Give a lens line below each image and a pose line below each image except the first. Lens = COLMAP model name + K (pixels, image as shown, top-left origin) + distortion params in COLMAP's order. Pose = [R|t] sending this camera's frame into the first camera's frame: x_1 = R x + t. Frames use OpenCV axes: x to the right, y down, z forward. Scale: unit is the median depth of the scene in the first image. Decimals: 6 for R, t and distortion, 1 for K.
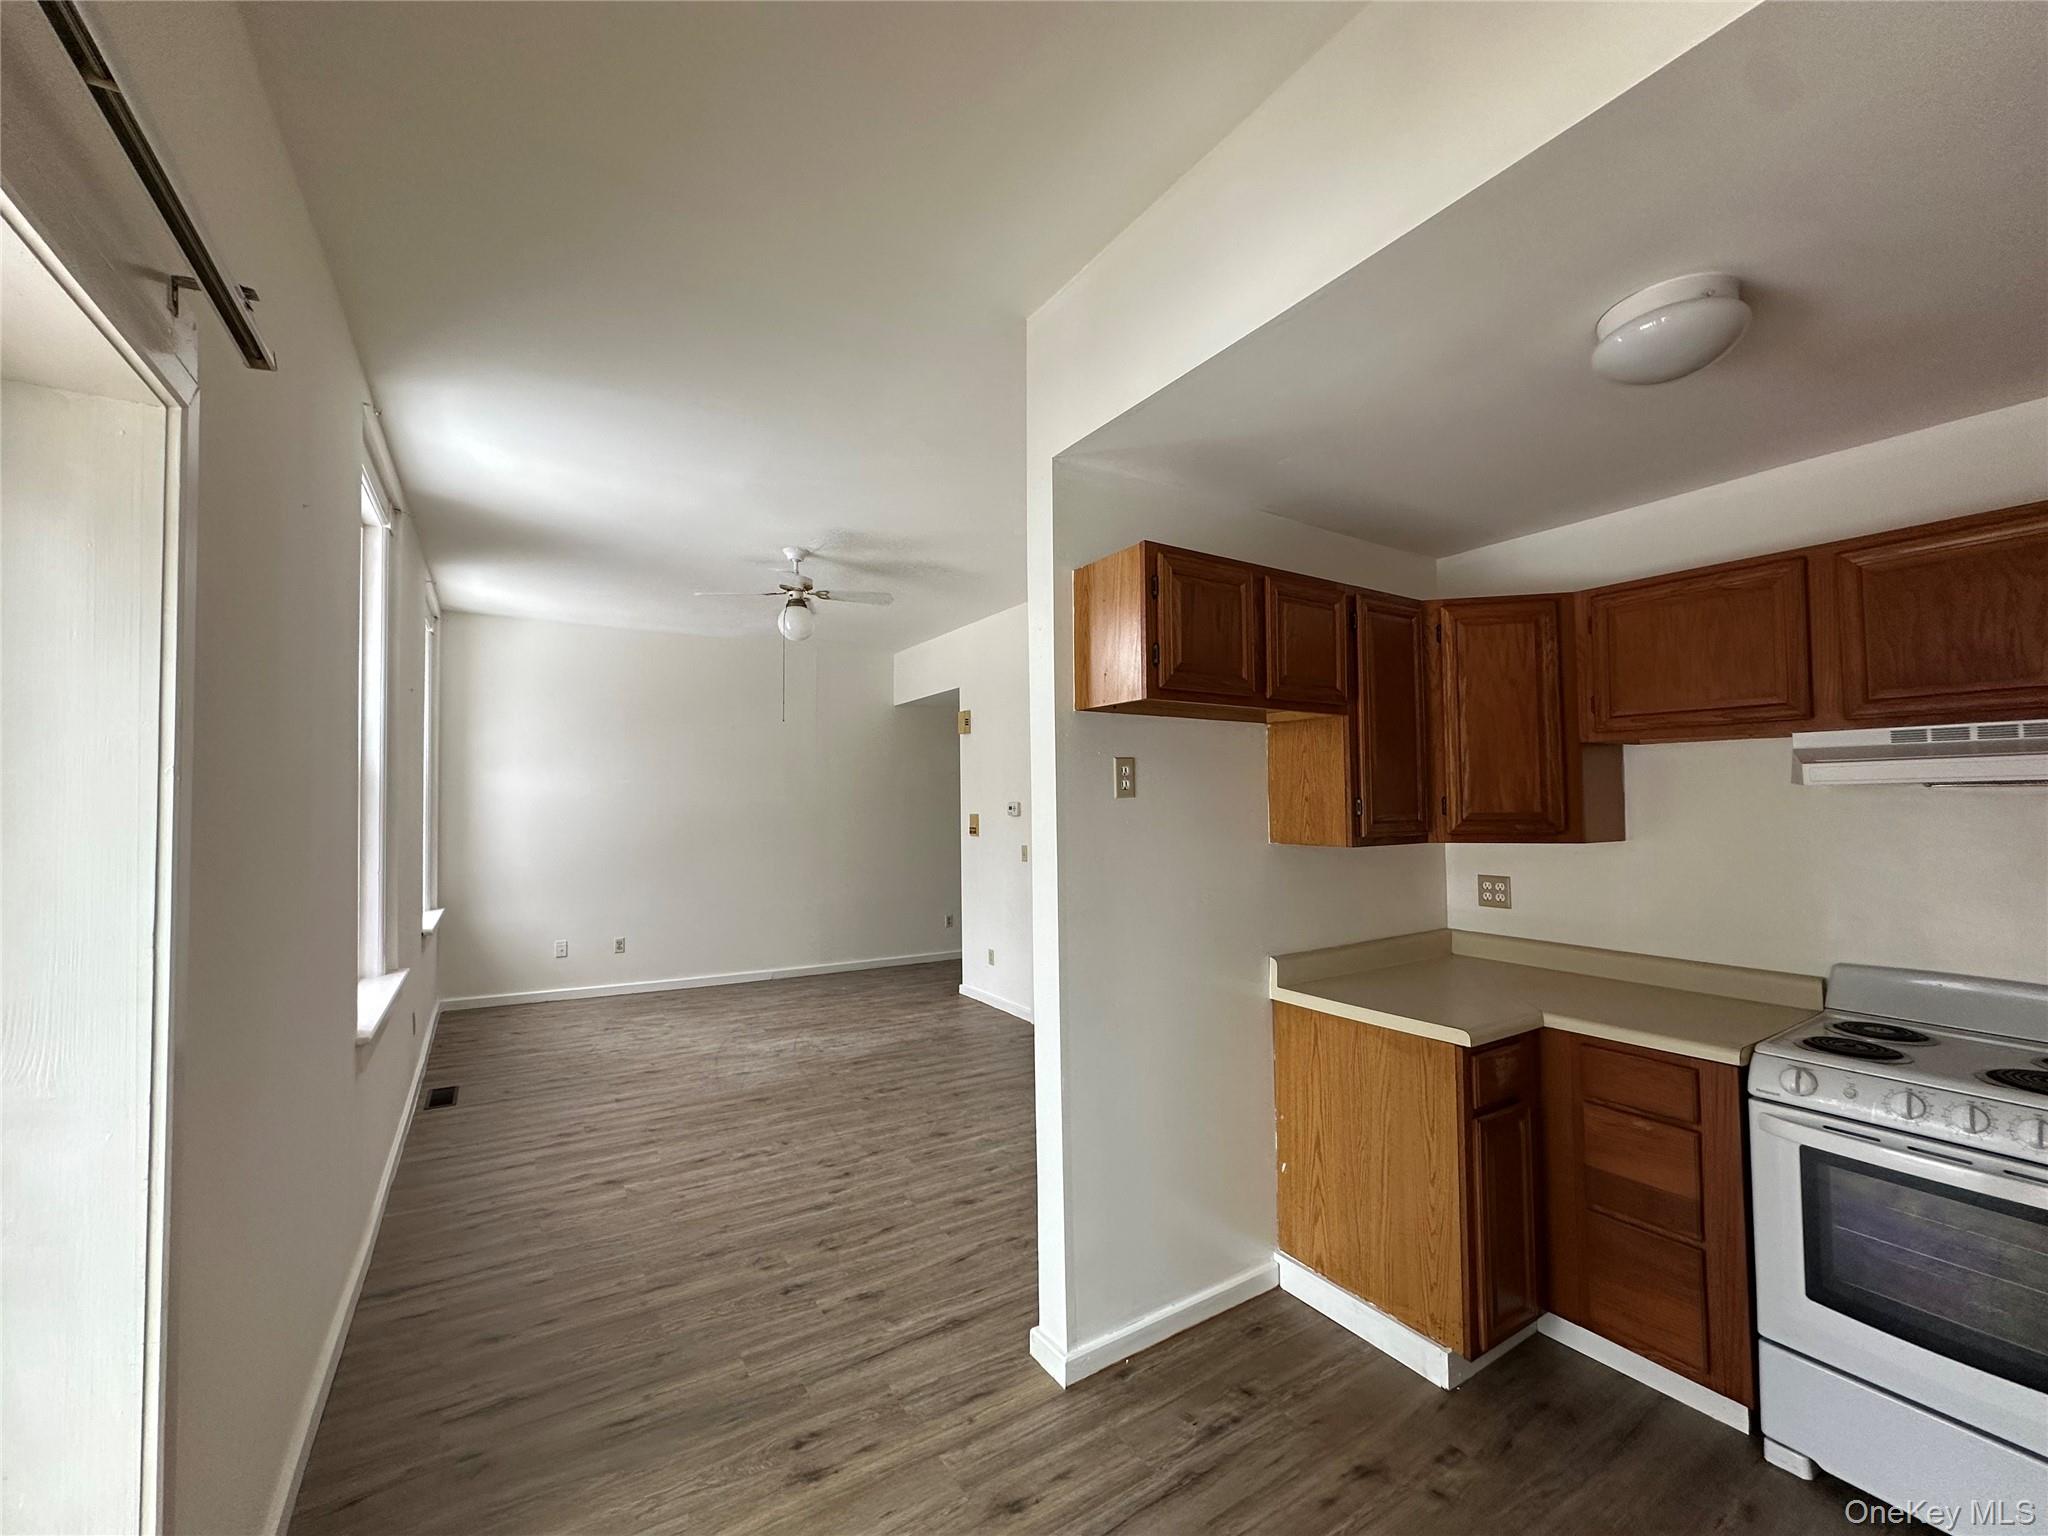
lens RADIAL K [[814.8, 0, 1023.4], [0, 814.8, 767.6], [0, 0, 1]] dist [-0.002616, 0.000678]
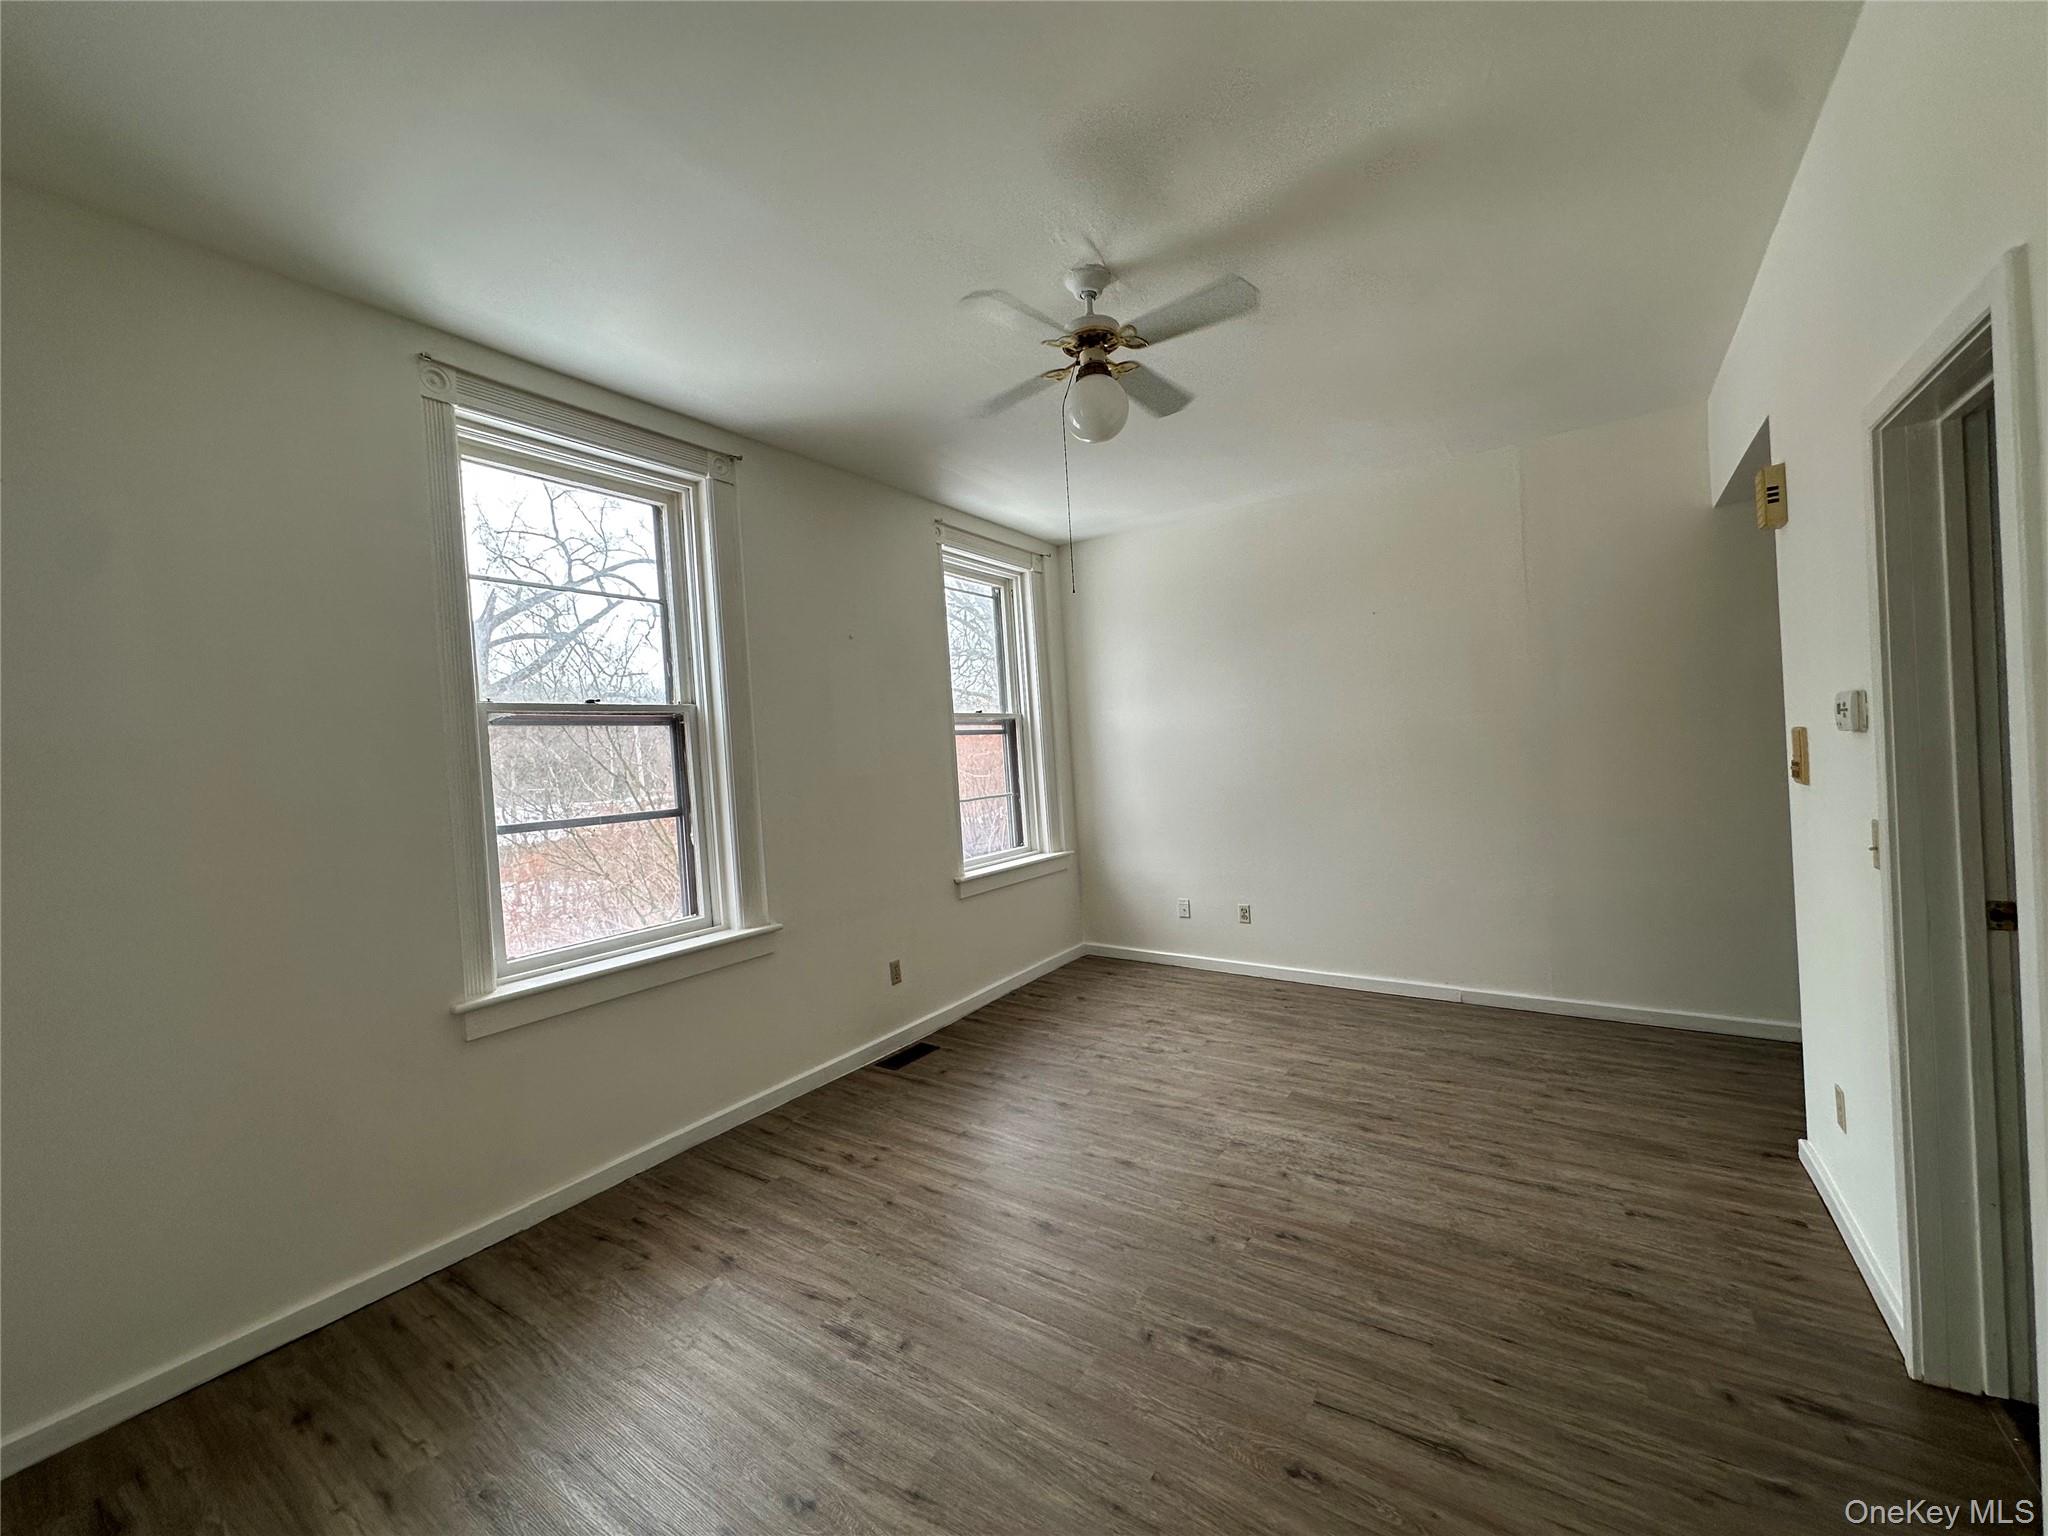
lens RADIAL K [[814.8, 0, 1022.5], [0, 814.8, 767.0], [0, 0, 1]] dist [-0.002616, 0.000678]
pose [[0.399317, -0.004286, -0.916803, 0.335535], [0.091844, 0.995146, 0.035350, 0.063922], [0.912201, -0.098319, 0.397772, 1.150905]]
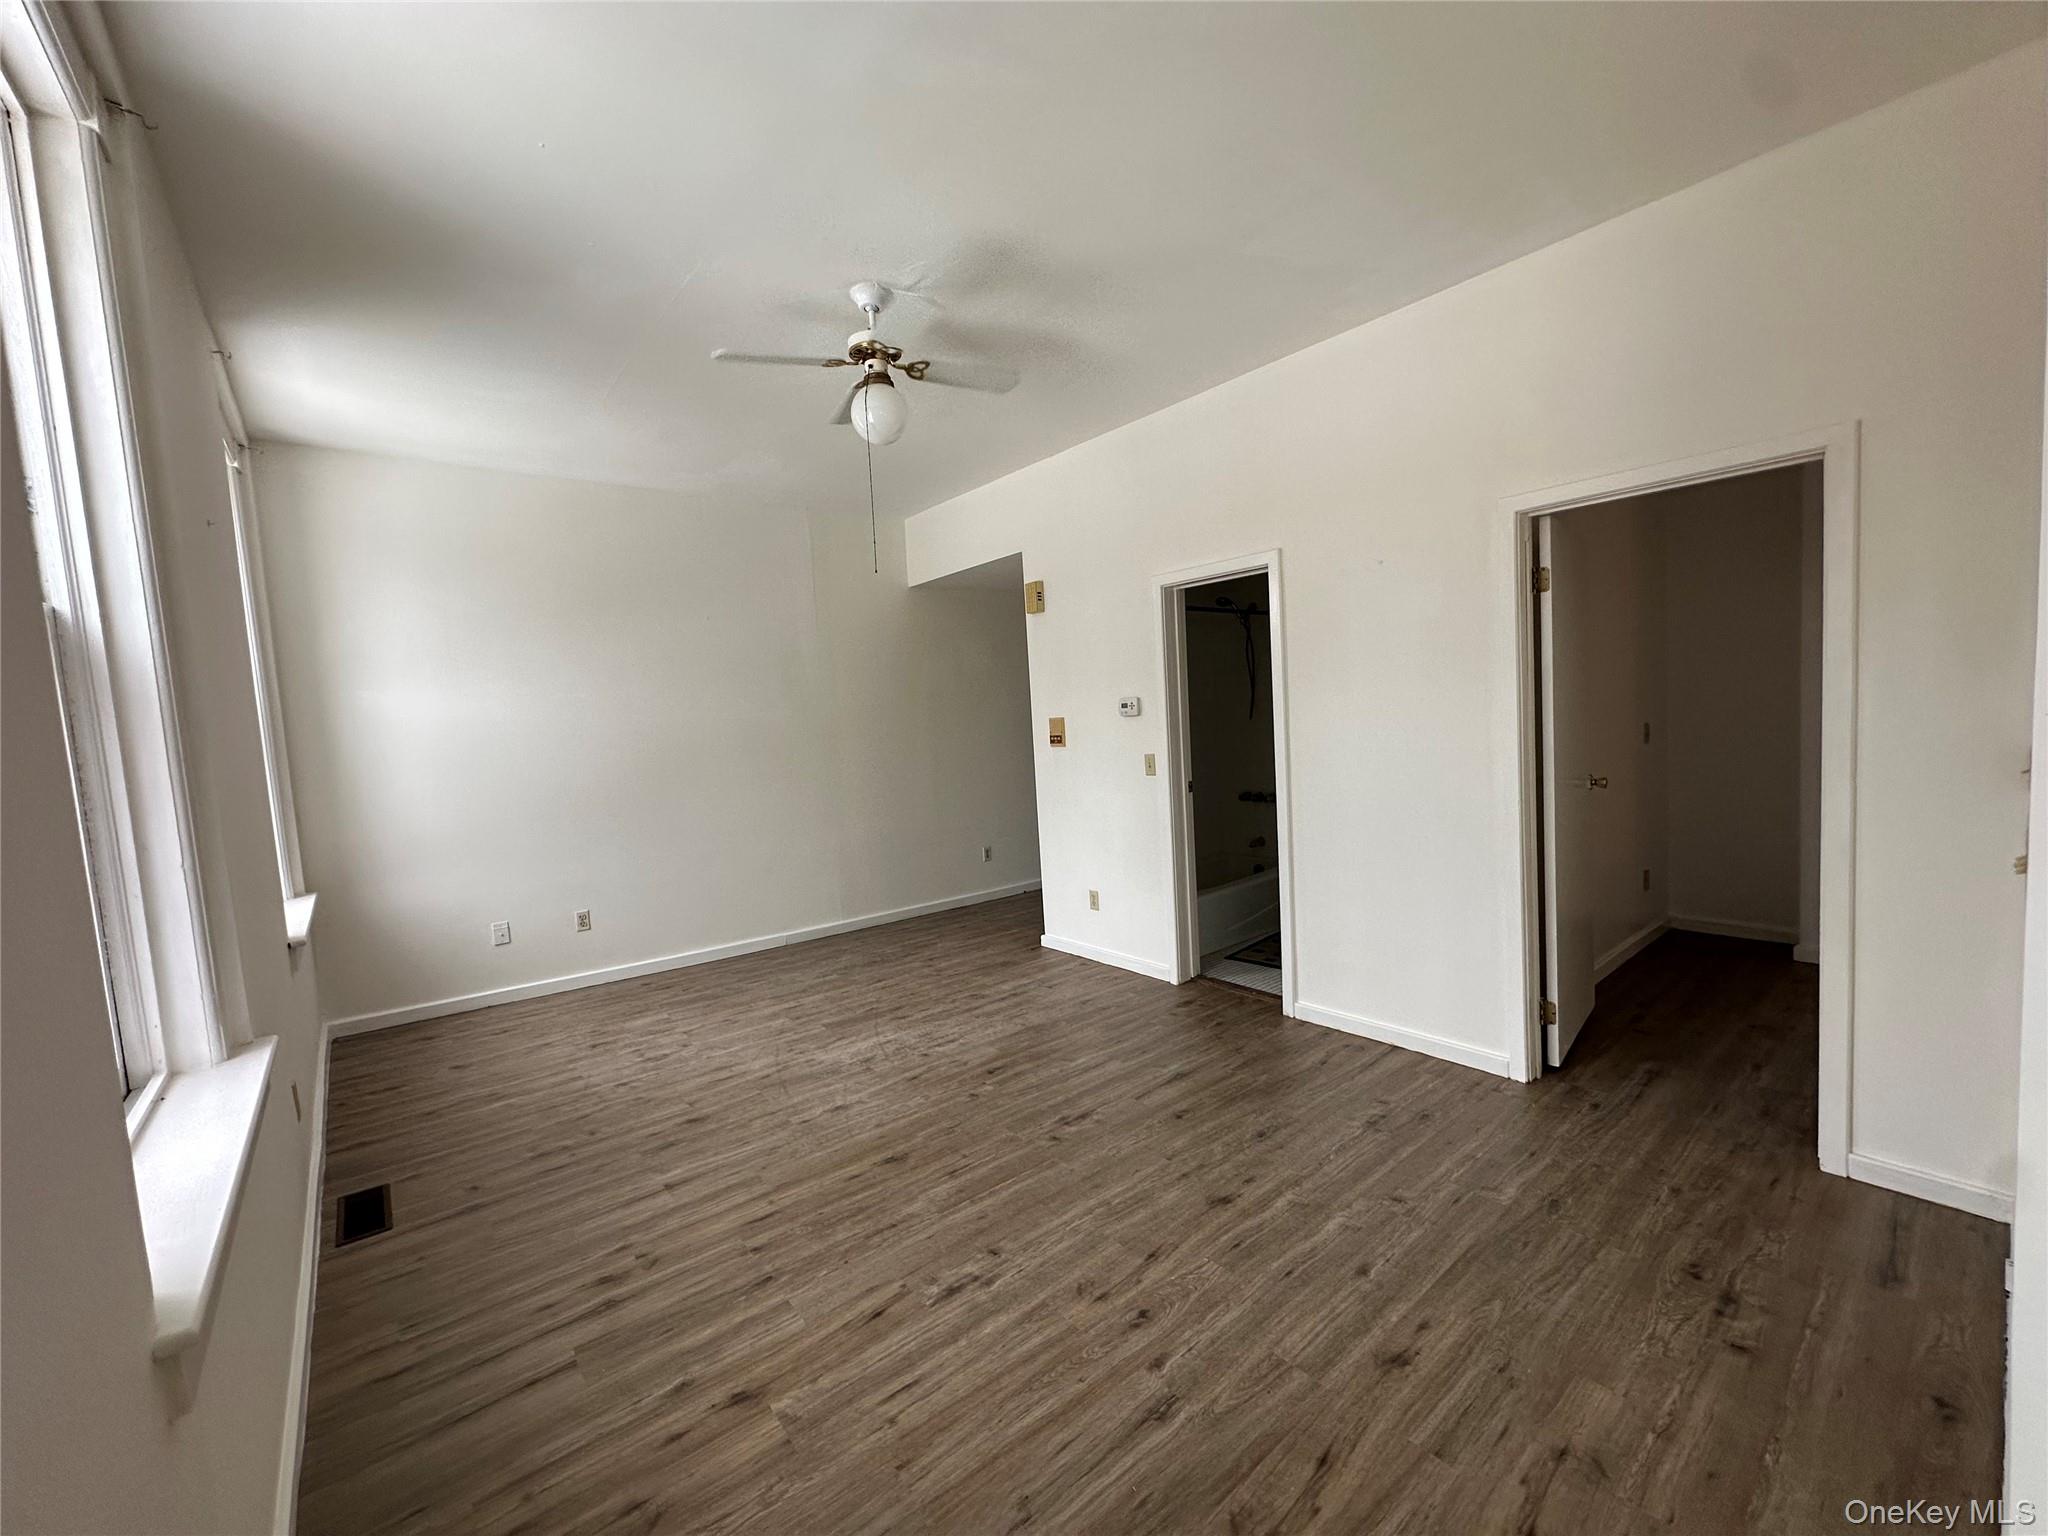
lens RADIAL K [[814.8, 0, 1023.9], [0, 814.8, 766.4], [0, 0, 1]] dist [-0.002616, 0.000678]
pose [[0.991586, -0.055265, 0.117062, -0.416033], [0.042980, 0.993544, 0.104988, 0.047654], [-0.122109, -0.099073, 0.987560, 0.558287]]
